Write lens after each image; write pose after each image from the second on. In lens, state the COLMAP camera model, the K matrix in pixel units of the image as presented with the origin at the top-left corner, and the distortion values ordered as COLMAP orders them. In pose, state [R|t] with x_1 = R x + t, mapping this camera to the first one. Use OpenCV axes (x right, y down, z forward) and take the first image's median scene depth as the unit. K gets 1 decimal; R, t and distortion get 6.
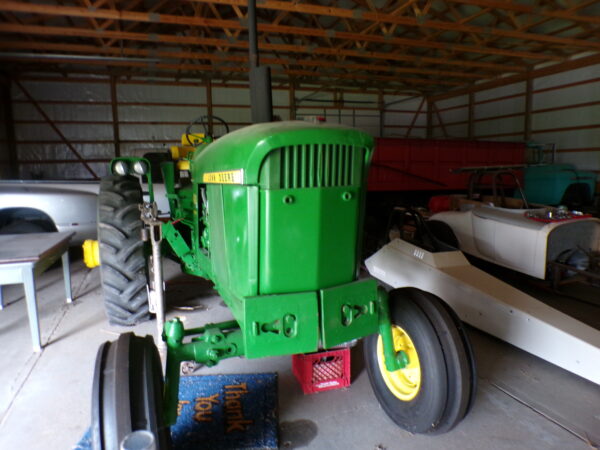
lens RADIAL K [[400.4, 0, 295.1], [0, 400.4, 224.7], [0, 0, 1]] dist [-0.050161, 0.024756]
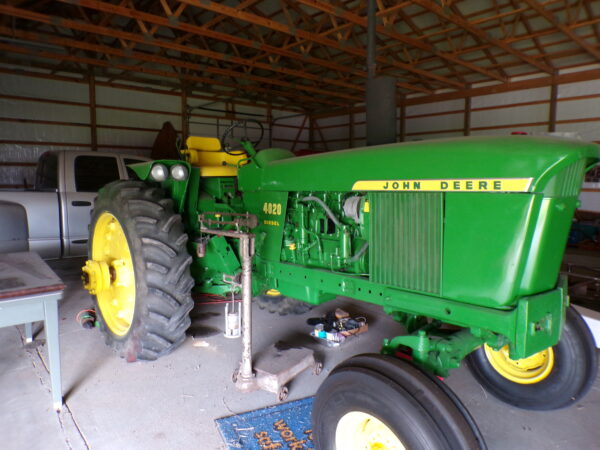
lens RADIAL K [[400.4, 0, 296.4], [0, 400.4, 225.0], [0, 0, 1]] dist [-0.050161, 0.024756]
pose [[0.932590, -0.017143, 0.360530, -0.113812], [0.027335, 0.999357, -0.023189, -0.000812], [-0.359901, 0.031481, 0.932459, 0.026044]]
